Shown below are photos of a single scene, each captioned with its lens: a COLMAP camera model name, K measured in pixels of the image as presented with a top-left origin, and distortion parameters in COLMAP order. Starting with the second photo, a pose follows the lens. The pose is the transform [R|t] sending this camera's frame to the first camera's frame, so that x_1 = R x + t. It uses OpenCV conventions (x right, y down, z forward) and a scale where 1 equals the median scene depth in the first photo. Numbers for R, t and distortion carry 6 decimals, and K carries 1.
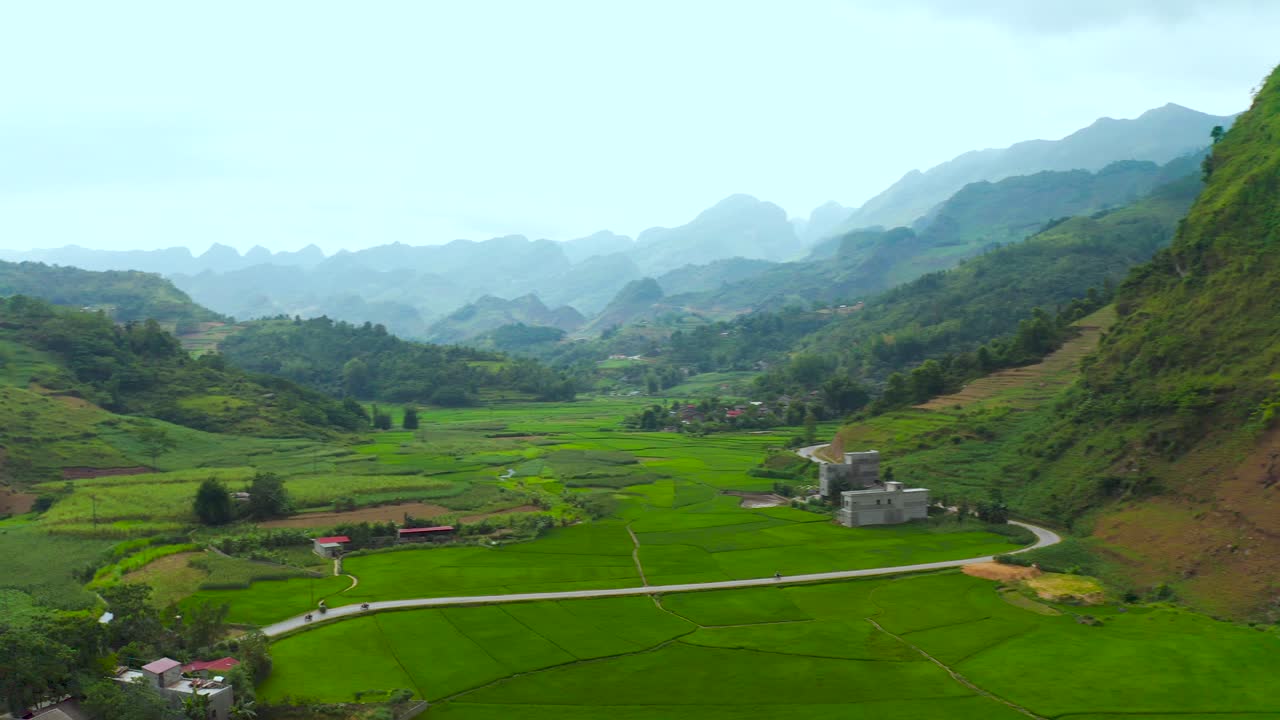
lens RADIAL K [[1019.3, 0, 641.6], [0, 1019.3, 334.3], [0, 0, 1]] dist [-0.192962, 0.021403]
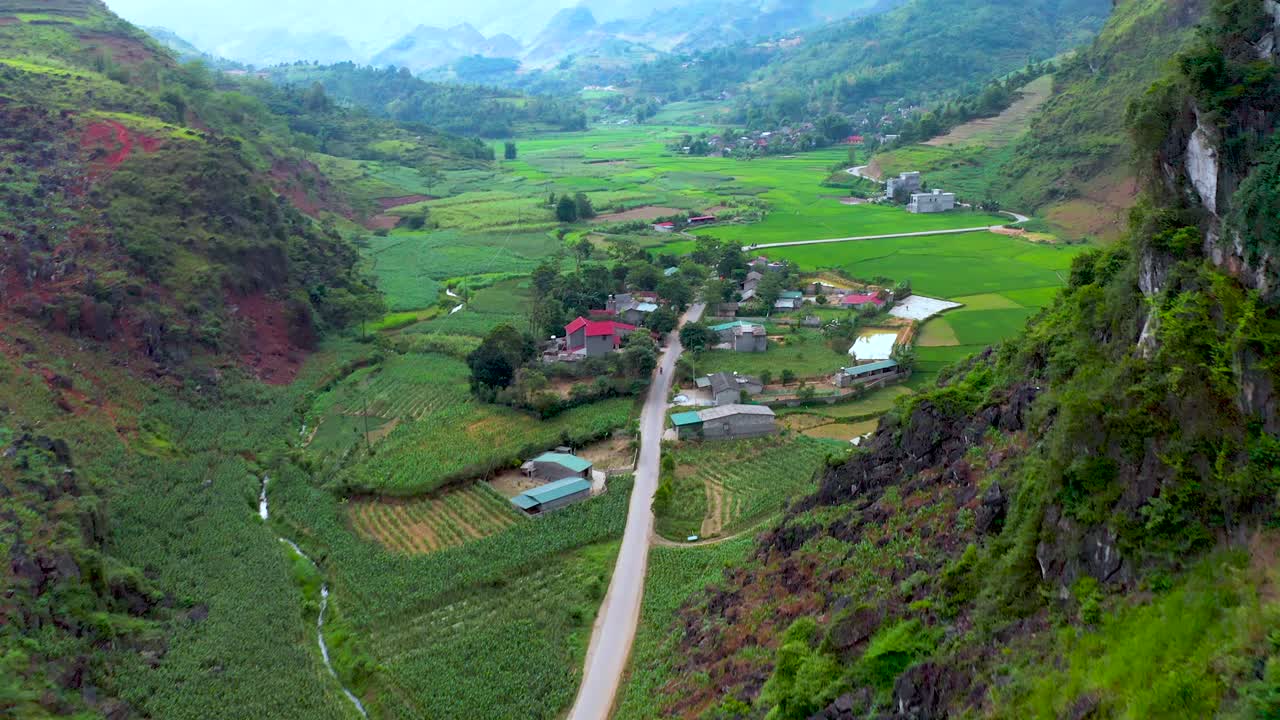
lens RADIAL K [[1019.3, 0, 641.6], [0, 1019.3, 334.3], [0, 0, 1]] dist [-0.192962, 0.021403]
pose [[0.993834, -0.037398, 0.104383, -0.391869], [0.007456, 0.961813, 0.273607, -0.081937], [-0.110630, -0.271141, 0.956161, -0.612875]]
